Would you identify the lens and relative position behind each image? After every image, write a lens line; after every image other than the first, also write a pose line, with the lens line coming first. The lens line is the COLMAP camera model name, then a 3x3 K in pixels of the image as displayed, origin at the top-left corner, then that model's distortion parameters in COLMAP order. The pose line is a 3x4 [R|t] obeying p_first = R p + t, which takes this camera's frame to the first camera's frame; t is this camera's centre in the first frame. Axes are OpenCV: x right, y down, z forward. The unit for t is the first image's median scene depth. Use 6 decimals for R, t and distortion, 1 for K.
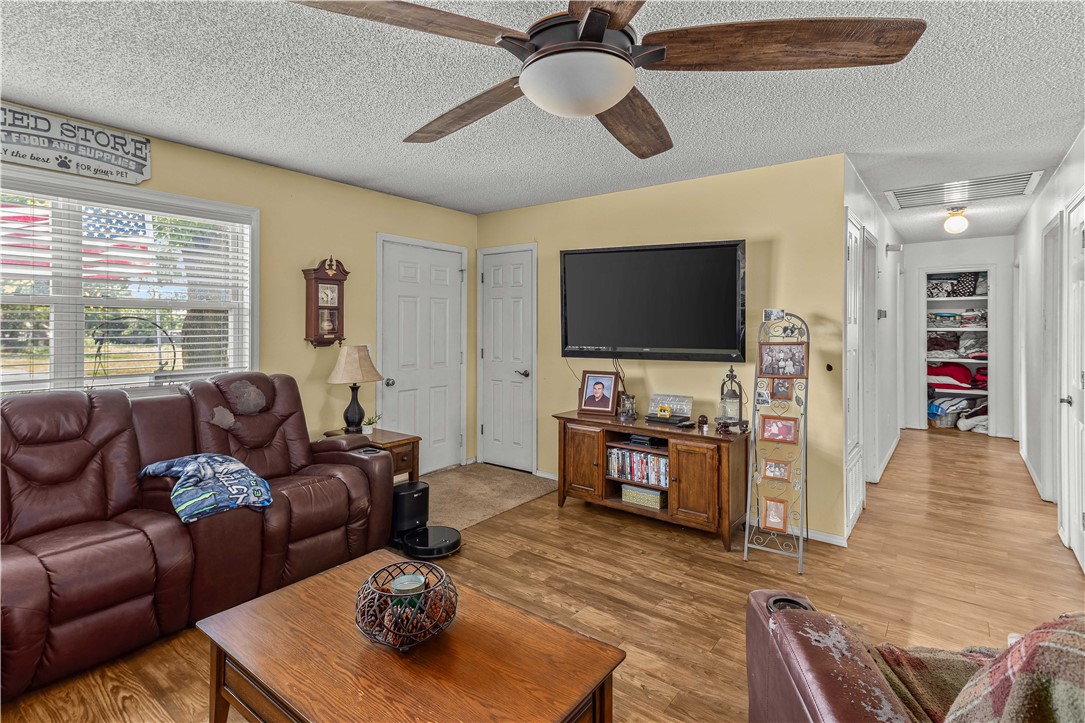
lens RADIAL K [[532.1, 0, 547.7], [0, 532.1, 325.9], [0, 0, 1]] dist [0.022088, 0.001239]
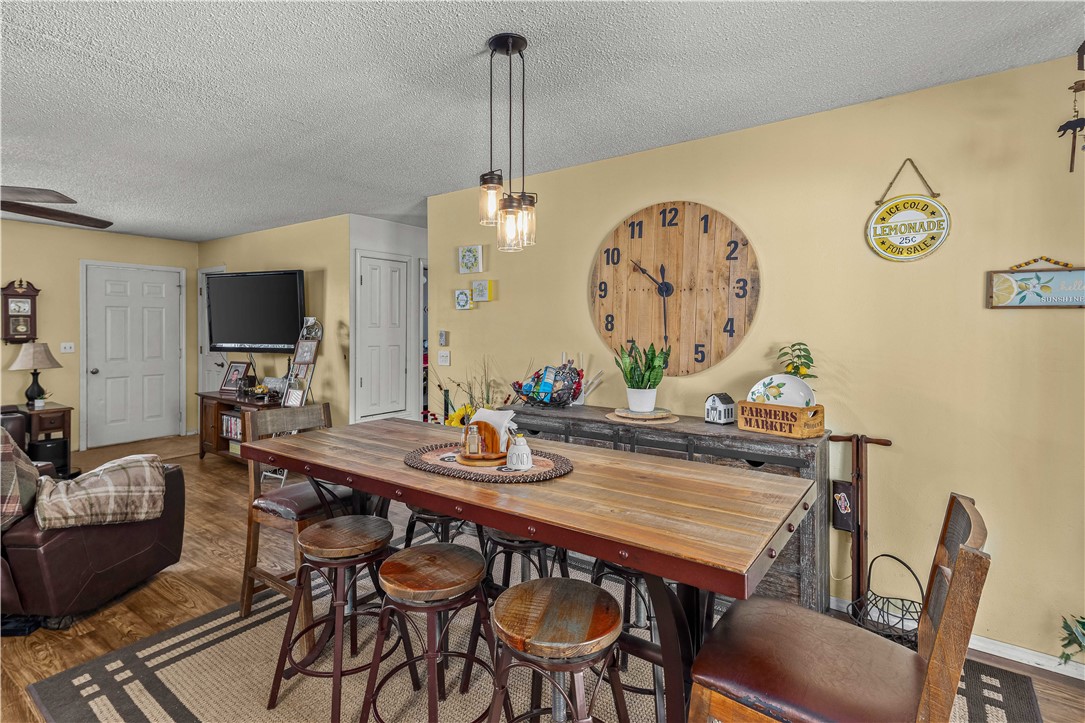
lens RADIAL K [[532.1, 0, 535.0], [0, 532.1, 329.9], [0, 0, 1]] dist [0.022088, 0.001239]
pose [[0.999821, -0.000115, 0.018895, 0.877607], [0.000066, 0.999997, 0.002598, -0.001251], [-0.018895, -0.002597, 0.999818, -0.419381]]
